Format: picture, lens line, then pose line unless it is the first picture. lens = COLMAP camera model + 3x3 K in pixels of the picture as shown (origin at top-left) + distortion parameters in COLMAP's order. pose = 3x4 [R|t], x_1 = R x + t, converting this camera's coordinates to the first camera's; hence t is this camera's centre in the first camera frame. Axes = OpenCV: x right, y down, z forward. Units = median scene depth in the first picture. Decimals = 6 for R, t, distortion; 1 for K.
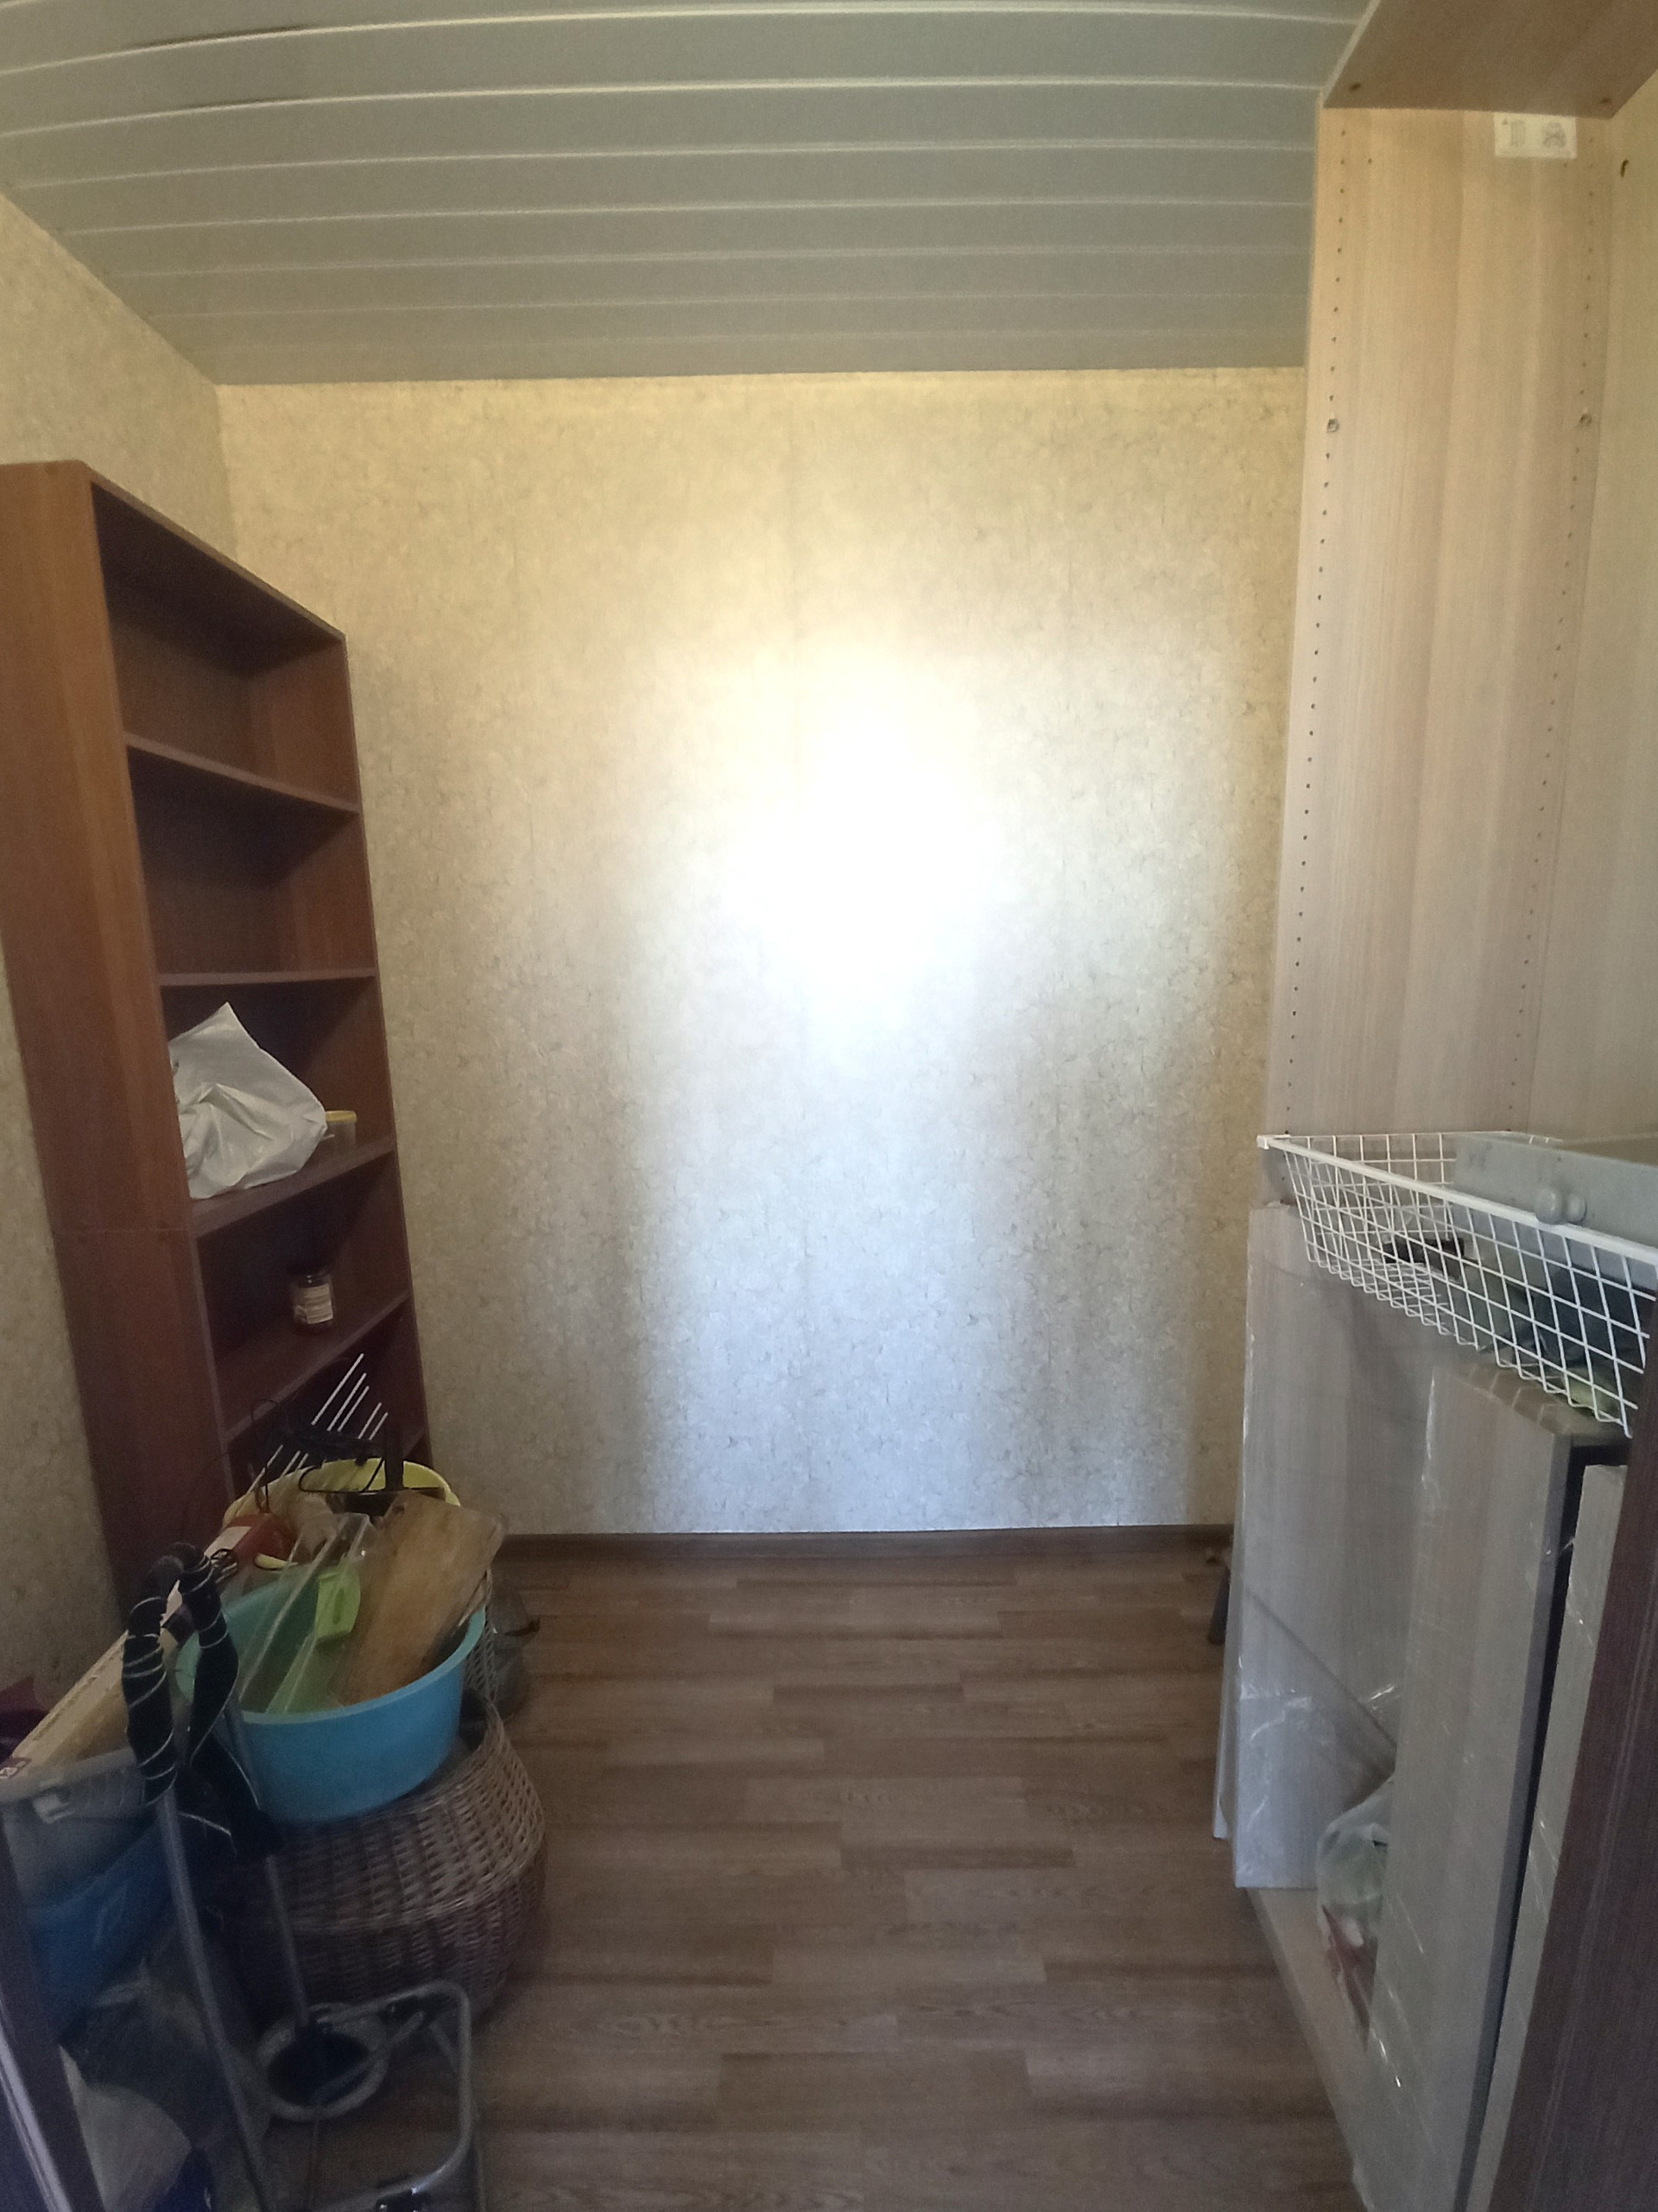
lens RADIAL K [[1118.2, 0, 830.3], [0, 1118.2, 1208.7], [0, 0, 1]] dist [-0.016766, -0.010463]
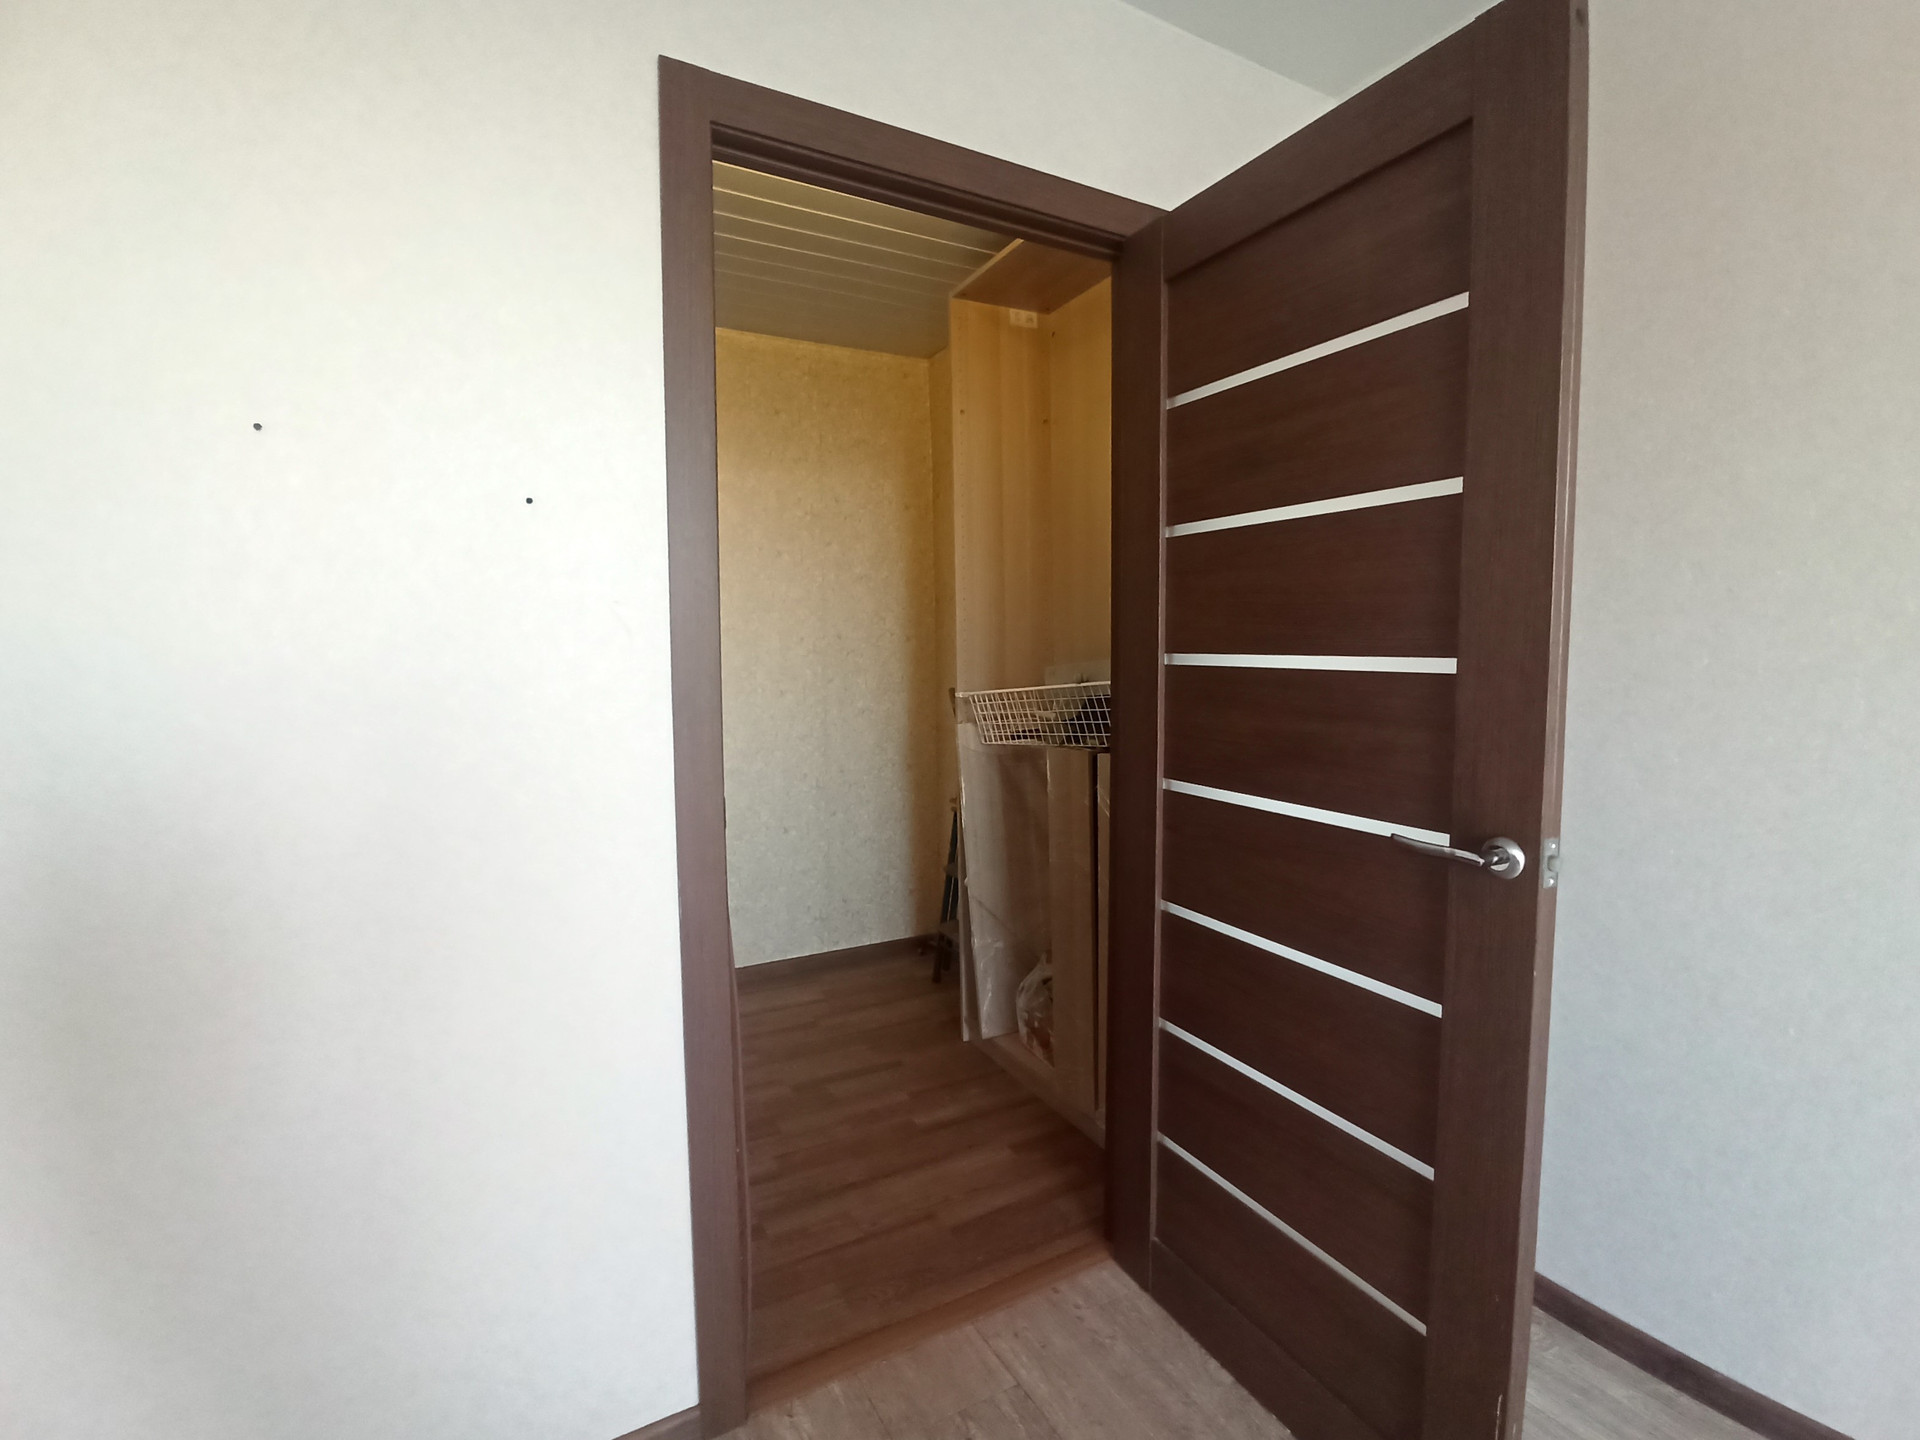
lens RADIAL K [[889.8, 0, 960.0], [0, 889.8, 720.0], [0, 0, 1]] dist [-0.038697, 0.000275]
pose [[0.873833, -0.031836, 0.485182, -0.493940], [0.105806, 0.986393, -0.125837, 0.217667], [-0.474574, 0.161295, 0.865311, -0.574940]]
